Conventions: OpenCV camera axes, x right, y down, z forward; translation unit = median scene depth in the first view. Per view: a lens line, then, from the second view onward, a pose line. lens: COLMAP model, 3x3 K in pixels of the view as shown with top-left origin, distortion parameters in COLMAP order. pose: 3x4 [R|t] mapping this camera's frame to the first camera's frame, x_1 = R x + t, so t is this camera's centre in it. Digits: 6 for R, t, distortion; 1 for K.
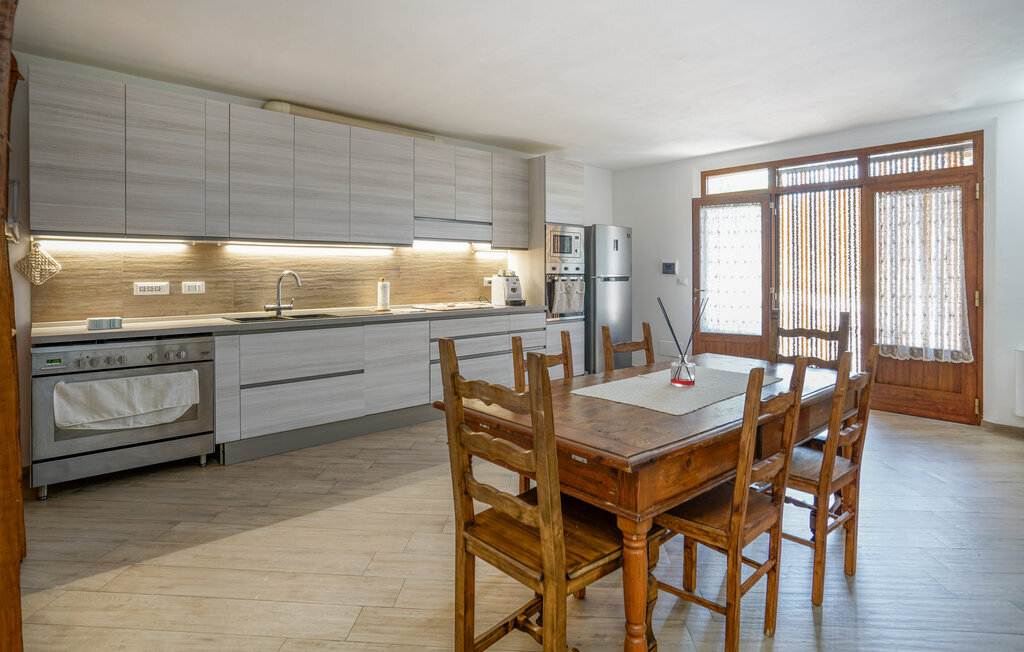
lens RADIAL K [[557.9, 0, 512.3], [0, 557.9, 273.9], [0, 0, 1]] dist [-0.000292, -0.000038]
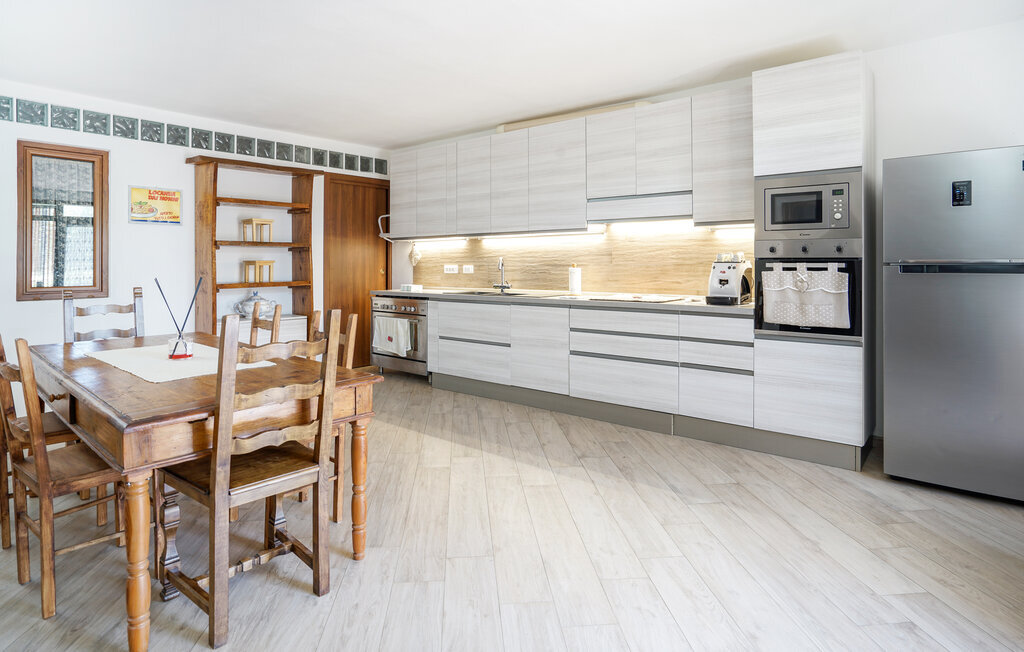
lens RADIAL K [[575.2, 0, 512.4], [0, 575.2, 262.1], [0, 0, 1]] dist [0.000821, 0.000042]
pose [[0.141814, 0.000797, -0.989893, 0.815746], [0.002223, 0.999997, 0.001124, 0.003429], [0.989891, -0.002360, 0.141812, 0.770847]]
